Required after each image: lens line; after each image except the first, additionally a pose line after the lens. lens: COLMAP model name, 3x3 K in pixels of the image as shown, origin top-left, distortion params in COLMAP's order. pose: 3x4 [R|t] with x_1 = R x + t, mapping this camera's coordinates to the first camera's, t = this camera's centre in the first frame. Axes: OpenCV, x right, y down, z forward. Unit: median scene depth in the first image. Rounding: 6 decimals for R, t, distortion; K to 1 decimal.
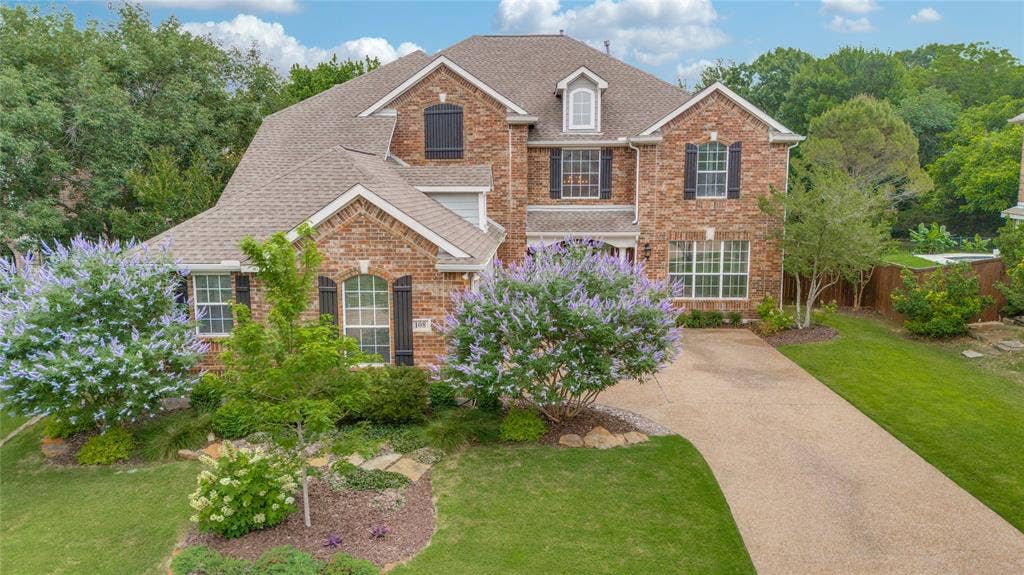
lens RADIAL K [[774.4, 0, 511.9], [0, 774.4, 288.2], [0, 0, 1]] dist [0.075999, 0.001913]
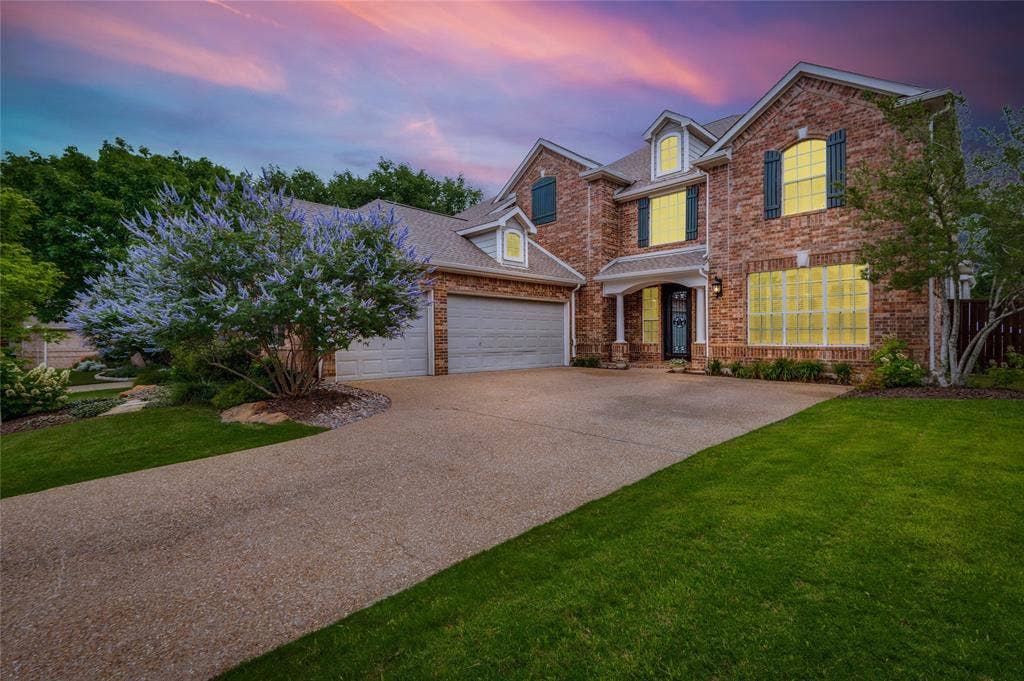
lens RADIAL K [[463.7, 0, 511.4], [0, 463.7, 341.1], [0, 0, 1]] dist [-0.002919, -0.000785]
pose [[0.697166, 0.002286, -0.716907, 0.382713], [-0.098419, 0.990832, -0.092550, 0.080765], [0.710122, 0.135080, 0.690999, 0.497521]]
